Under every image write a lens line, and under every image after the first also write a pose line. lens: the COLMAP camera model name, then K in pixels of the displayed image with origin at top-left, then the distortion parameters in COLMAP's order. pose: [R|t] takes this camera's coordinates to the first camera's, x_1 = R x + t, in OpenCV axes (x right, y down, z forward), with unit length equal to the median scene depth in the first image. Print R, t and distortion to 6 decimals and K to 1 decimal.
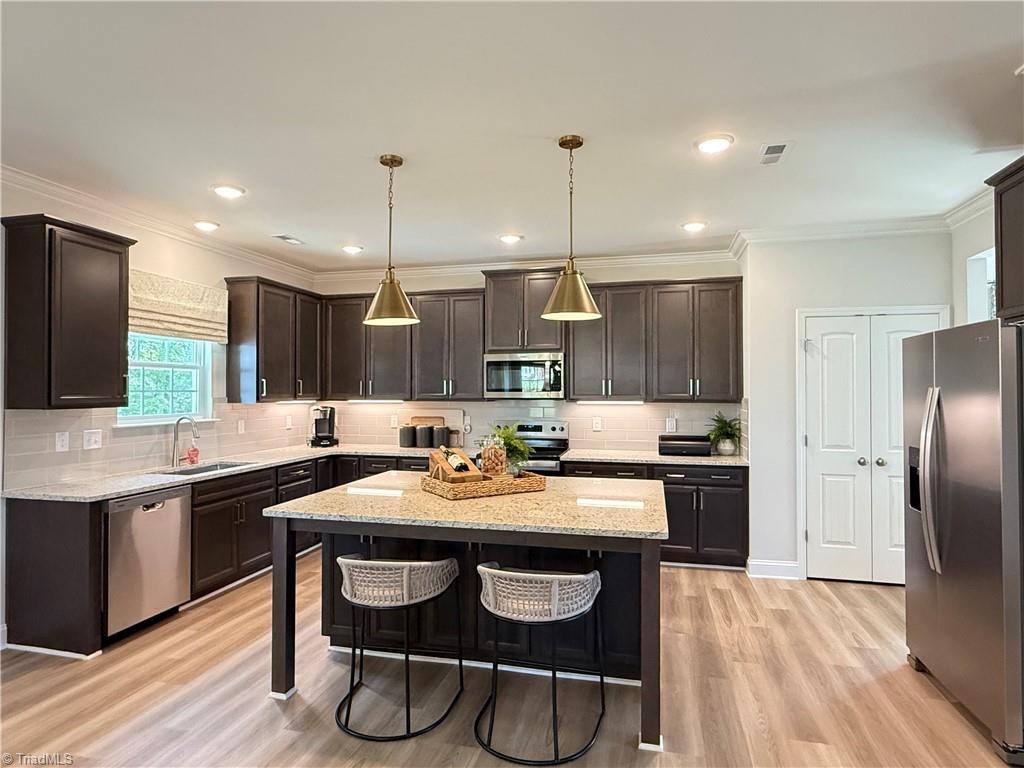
lens RADIAL K [[579.3, 0, 515.7], [0, 579.3, 388.9], [0, 0, 1]] dist [0.001887, 0.002484]
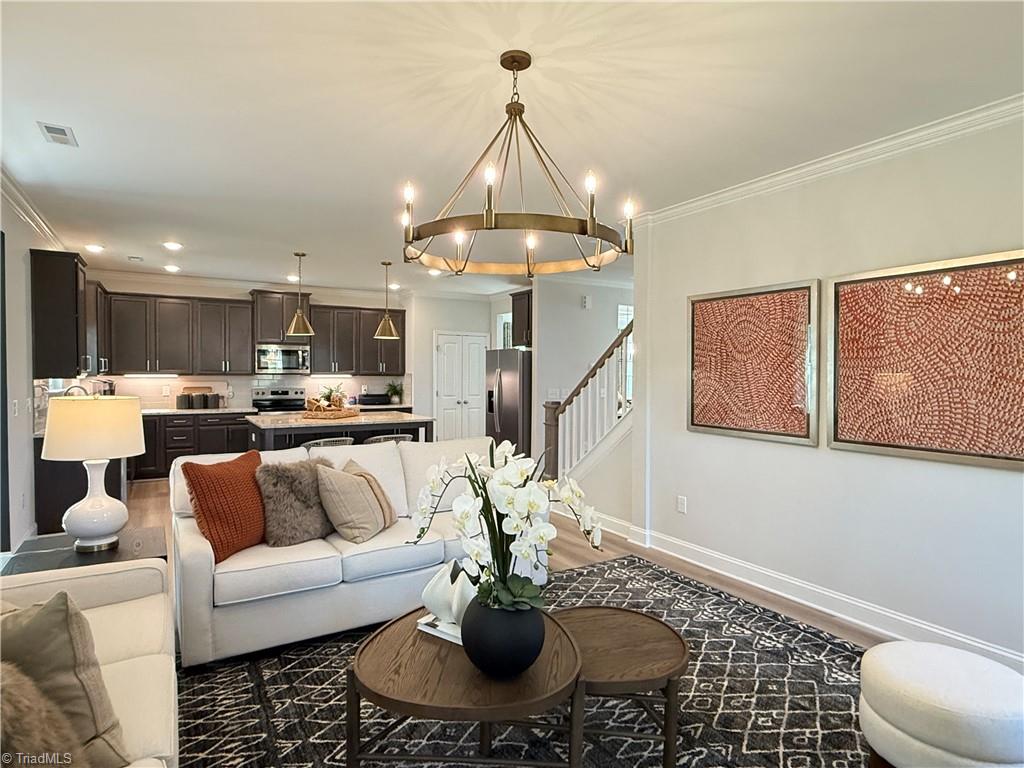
lens RADIAL K [[579.3, 0, 509.7], [0, 579.3, 380.7], [0, 0, 1]] dist [0.001887, 0.002484]
pose [[0.702847, -0.008846, 0.711286, -0.689600], [-0.010626, 0.999681, 0.022933, -0.007343], [-0.711261, -0.023676, 0.702529, -0.563107]]
